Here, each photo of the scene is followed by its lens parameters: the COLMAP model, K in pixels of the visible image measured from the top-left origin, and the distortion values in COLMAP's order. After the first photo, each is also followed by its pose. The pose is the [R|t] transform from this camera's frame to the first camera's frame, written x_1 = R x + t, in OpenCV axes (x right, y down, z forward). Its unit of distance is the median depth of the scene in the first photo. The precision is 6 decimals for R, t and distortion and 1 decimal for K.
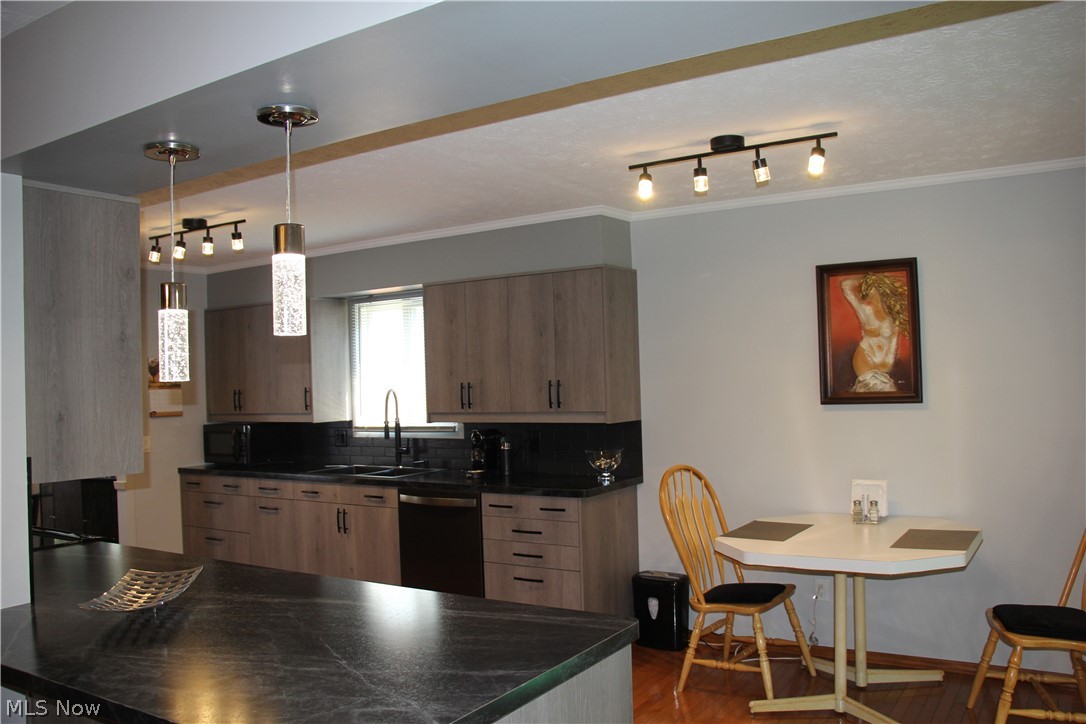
lens RADIAL K [[915.1, 0, 542.5], [0, 915.1, 351.6], [0, 0, 1]] dist [-0.175348, 0.146277]
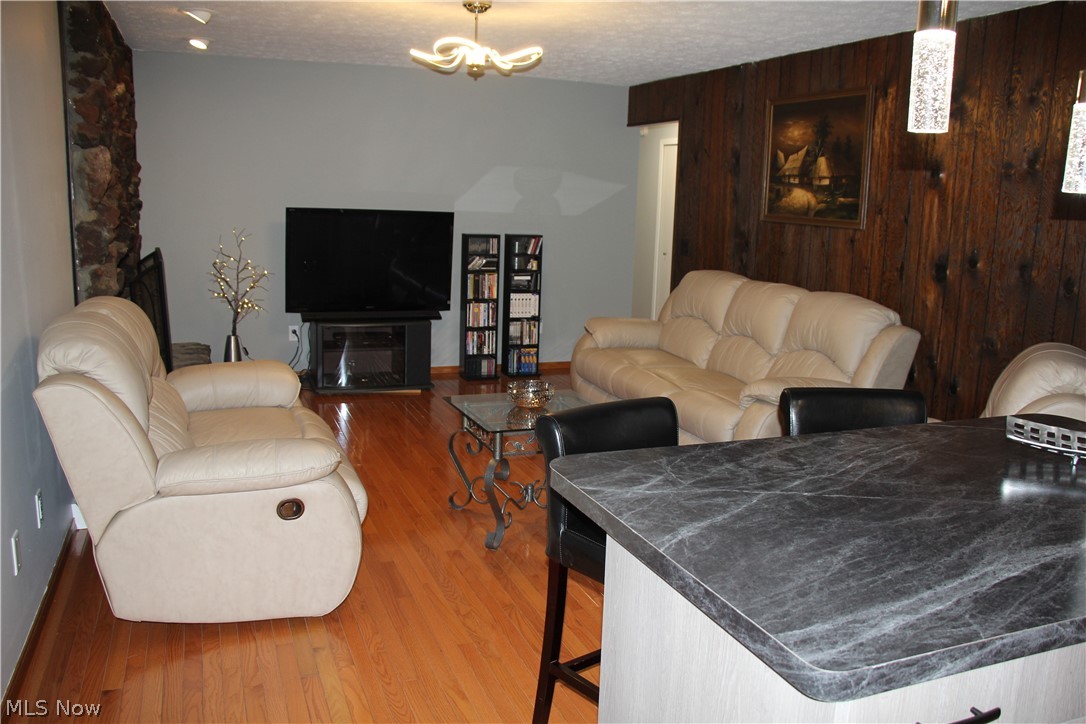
lens RADIAL K [[915.1, 0, 546.3], [0, 915.1, 360.0], [0, 0, 1]] dist [-0.175348, 0.146277]
pose [[-0.601134, 0.159061, -0.783159, 0.638623], [0.018130, 0.982454, 0.185621, 0.032100], [0.798943, 0.097384, -0.593470, 1.301780]]
